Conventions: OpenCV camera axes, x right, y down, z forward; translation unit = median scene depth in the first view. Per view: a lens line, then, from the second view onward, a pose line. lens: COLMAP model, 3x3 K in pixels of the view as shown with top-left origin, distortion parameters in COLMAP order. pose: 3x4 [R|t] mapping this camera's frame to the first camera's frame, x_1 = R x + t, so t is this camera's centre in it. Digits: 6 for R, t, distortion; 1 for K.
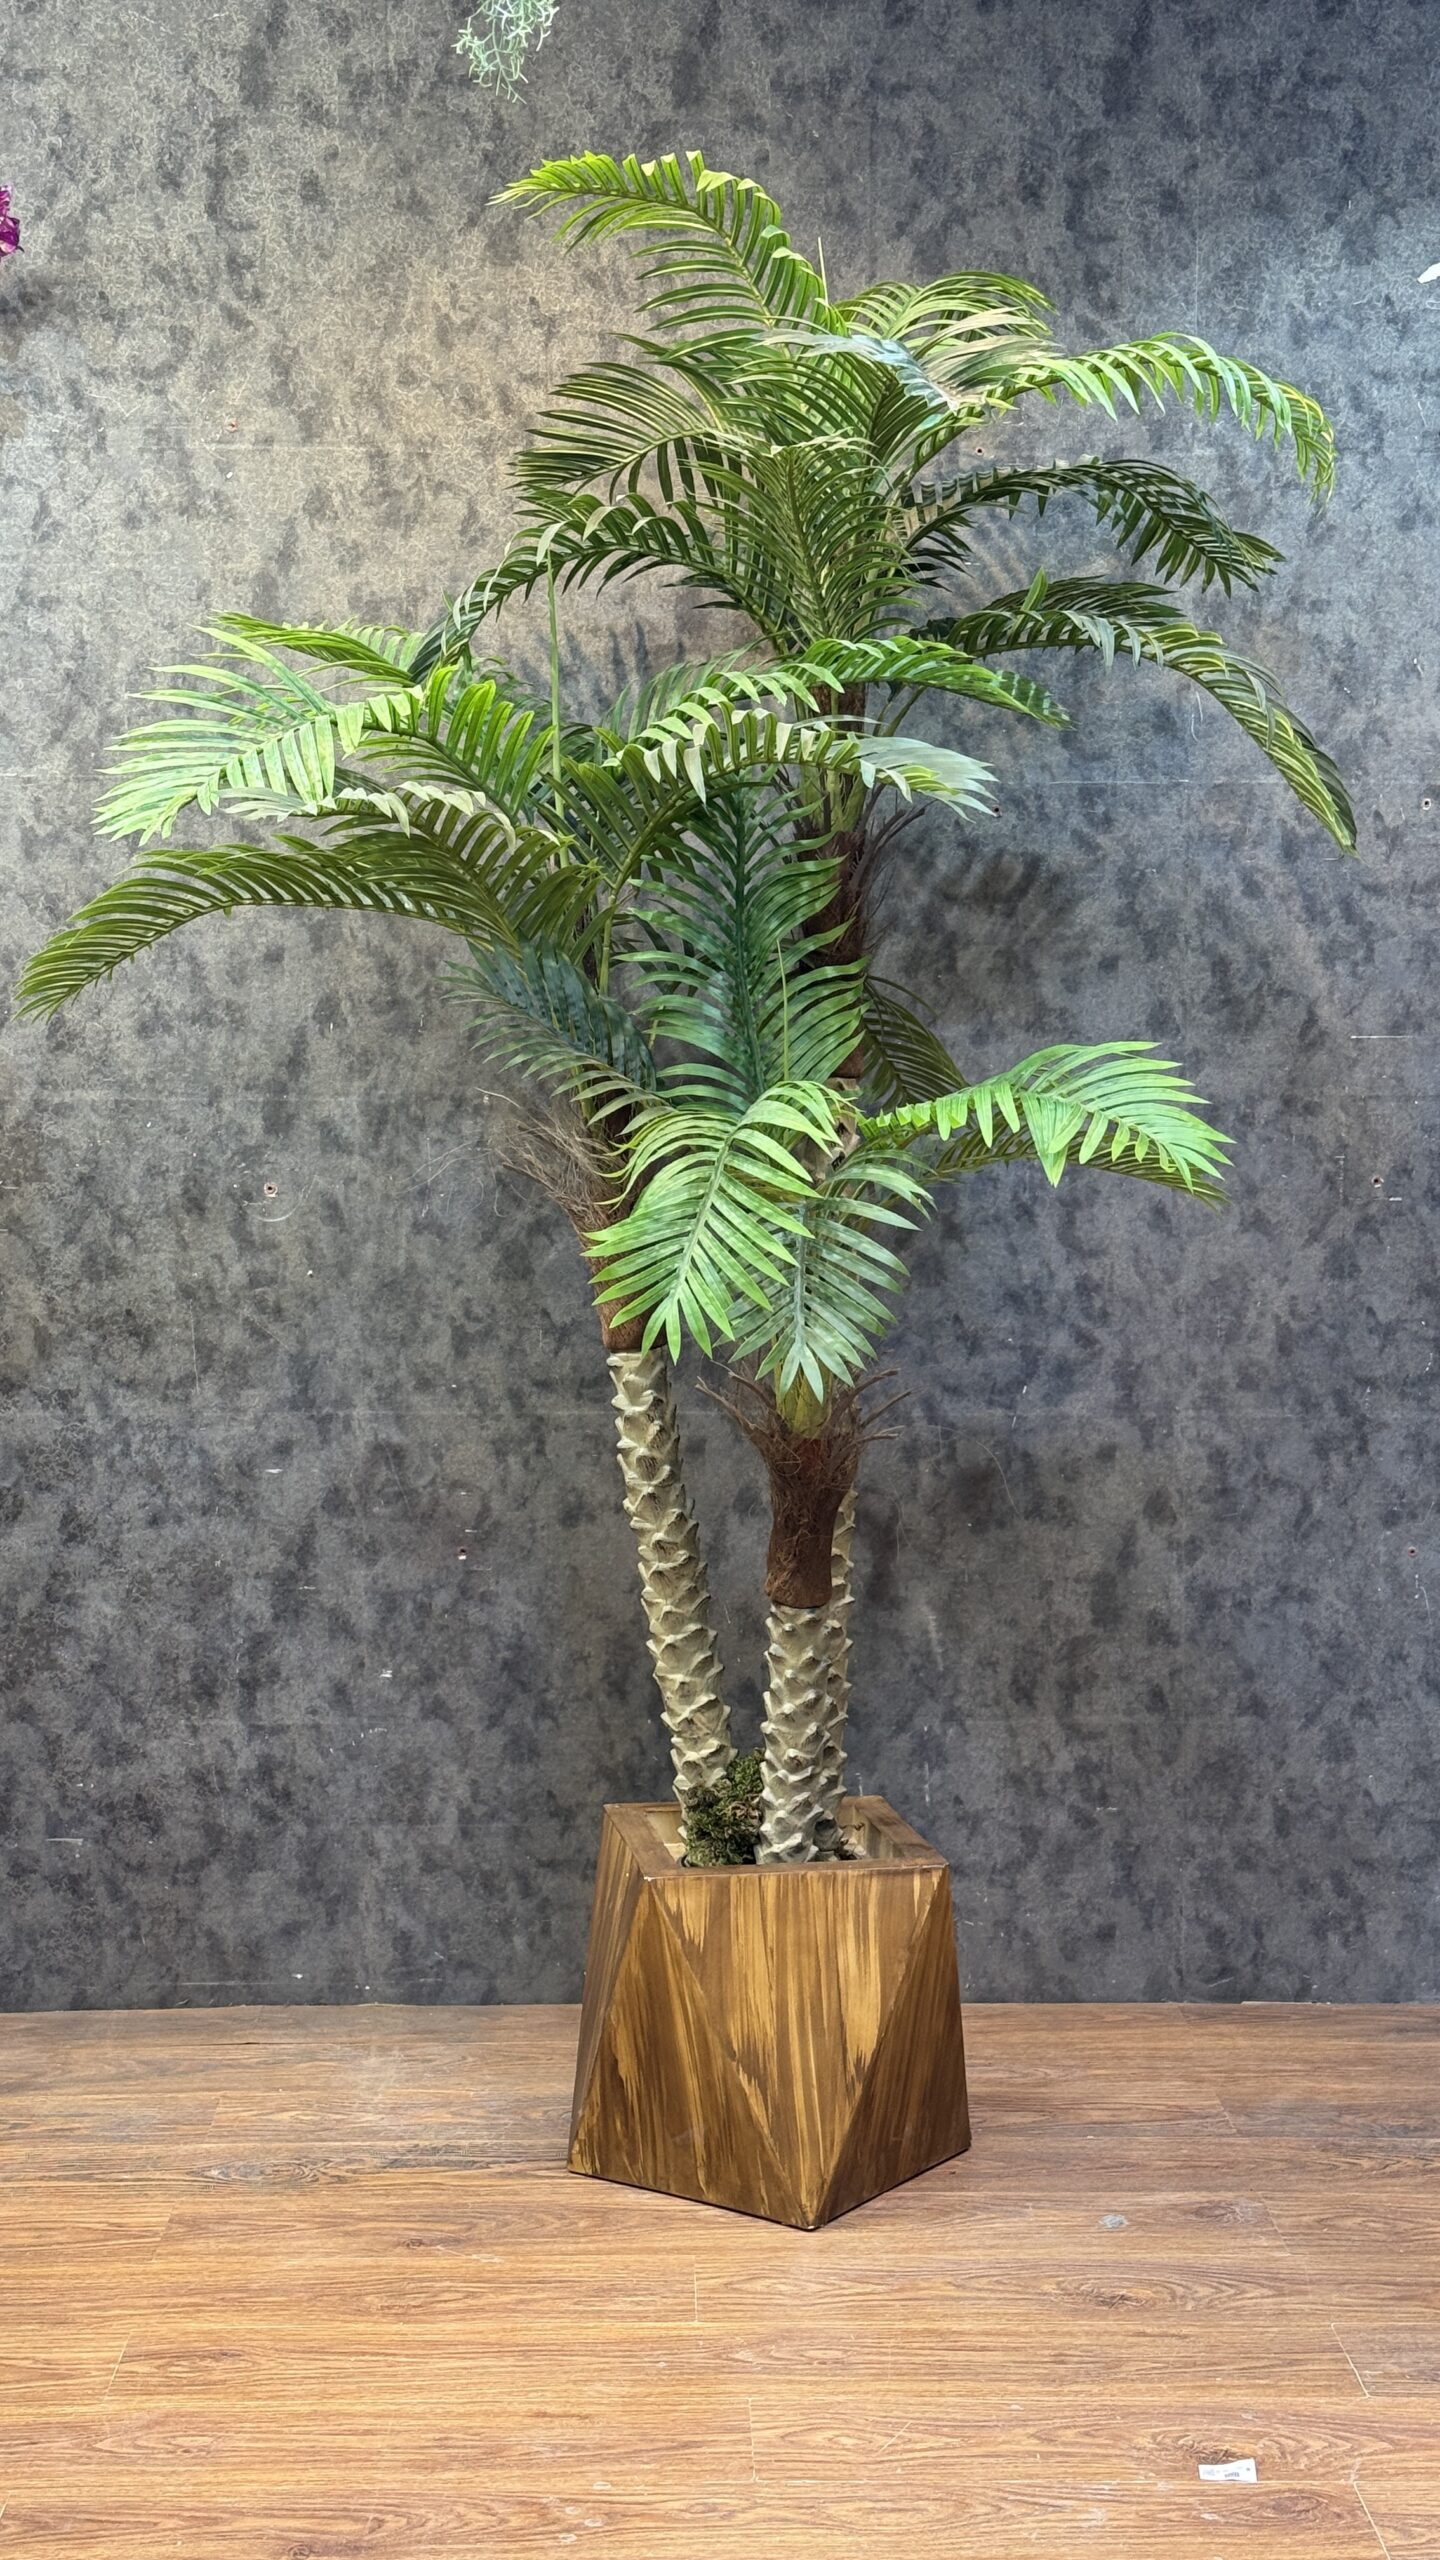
lens RADIAL K [[3555.4, 0, 718.1], [0, 3555.4, 1294.0], [0, 0, 1]] dist [0.182931, -0.363163]
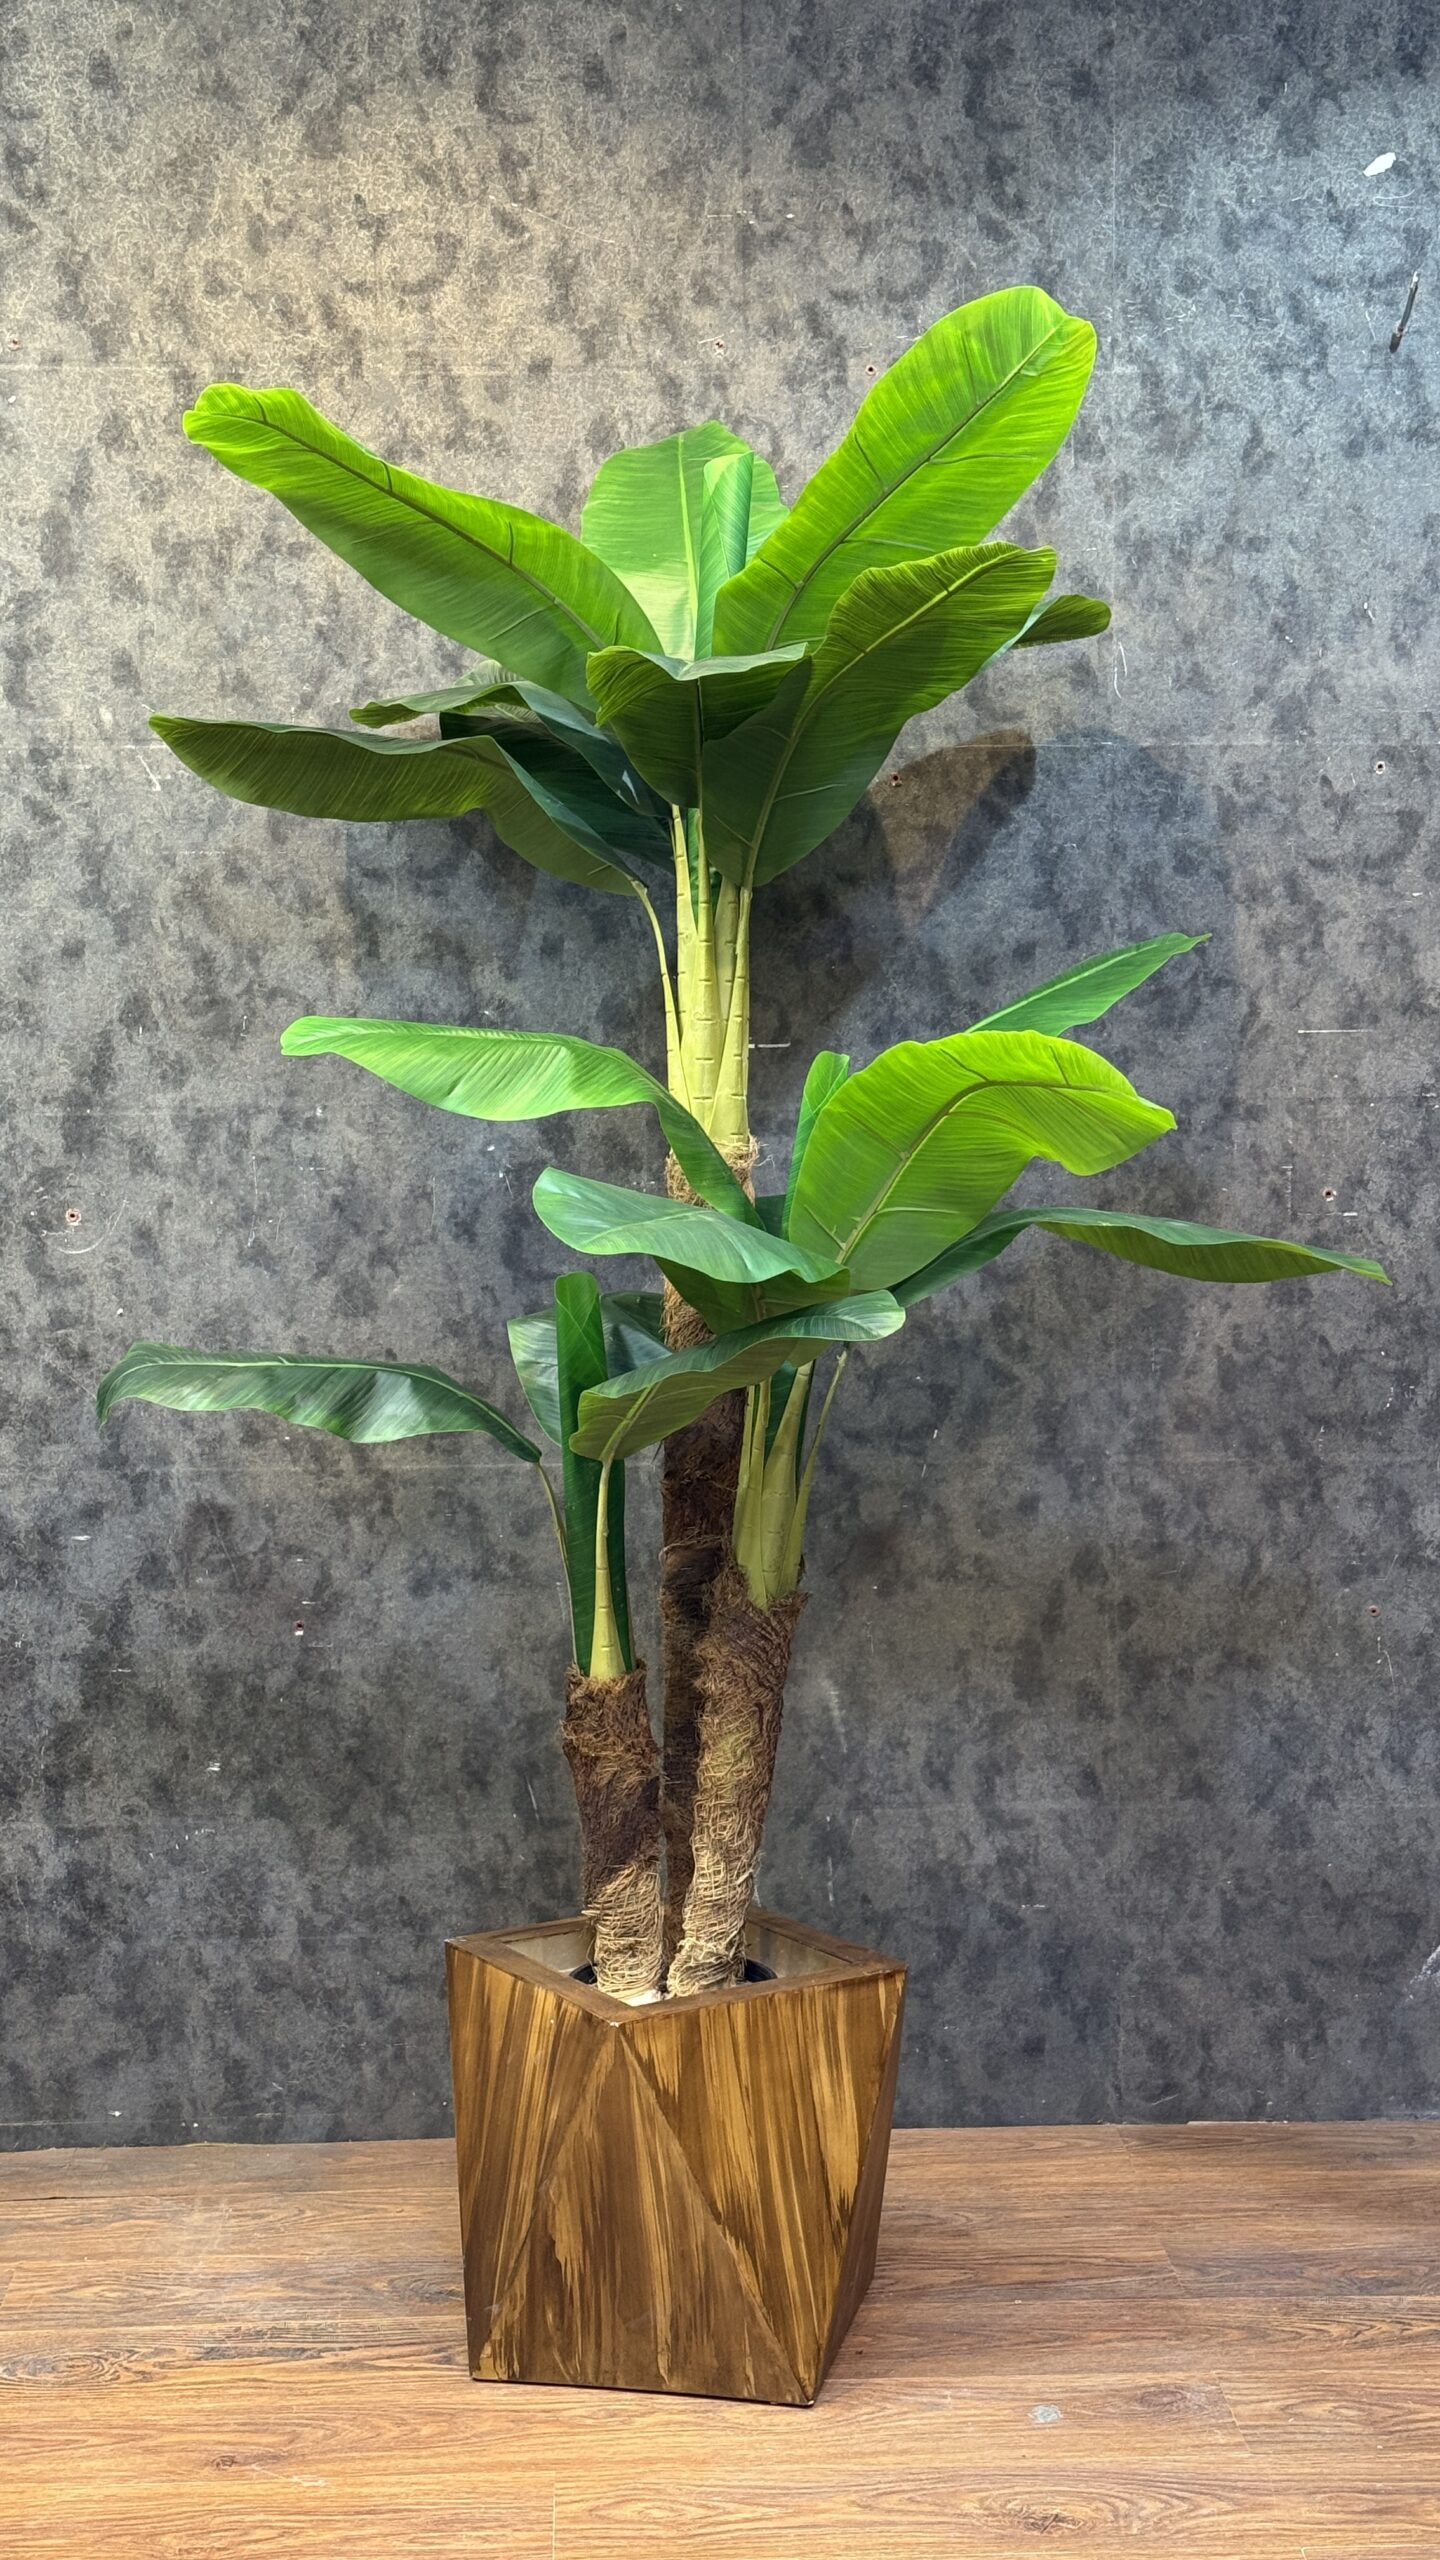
lens RADIAL K [[3555.4, 0, 718.1], [0, 3555.4, 1294.0], [0, 0, 1]] dist [0.182931, -0.363163]
pose [[0.999720, -0.011582, 0.020649, 0.014575], [0.011582, 0.999933, 0.000146, -0.008796], [-0.020650, 0.000093, 0.999787, 0.119804]]
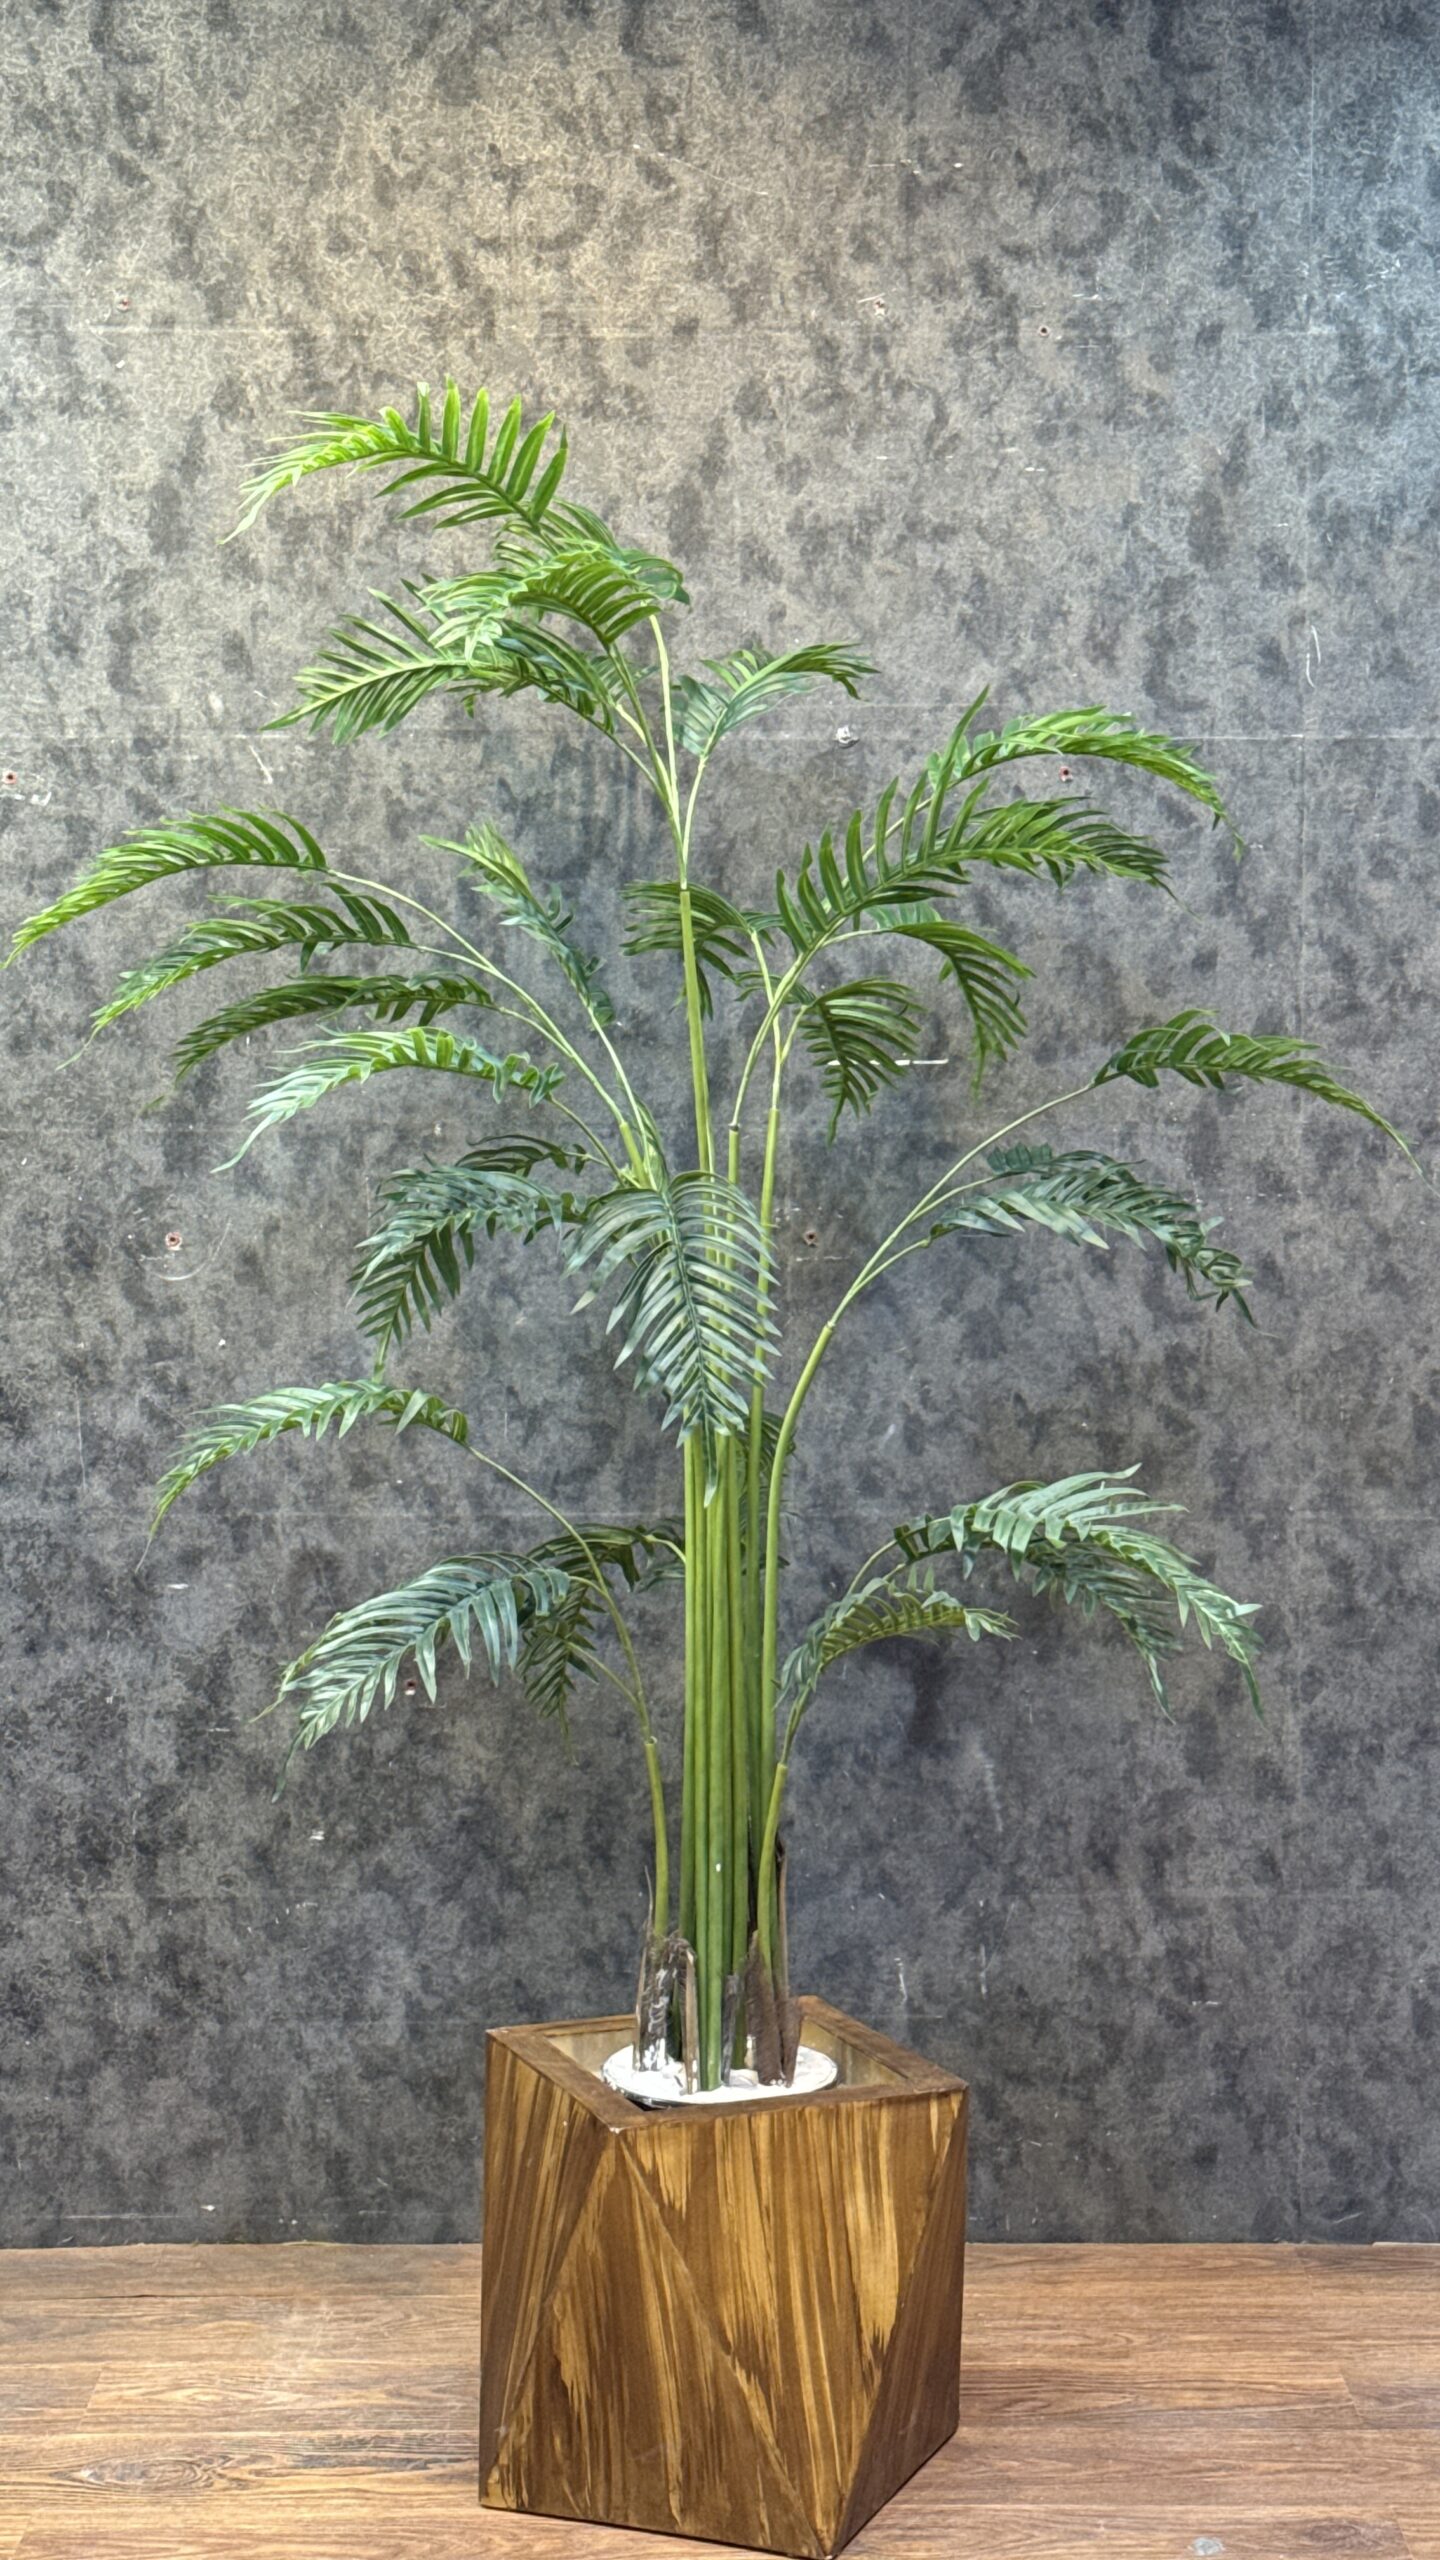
lens RADIAL K [[4069.7, 0, 729.0], [0, 4069.7, 1299.2], [0, 0, 1]] dist [0.168170, -0.247086]
pose [[0.999849, -0.000871, -0.017337, 0.017491], [0.000802, 0.999992, -0.003968, -0.012235], [0.017340, 0.003954, 0.999842, 0.071210]]
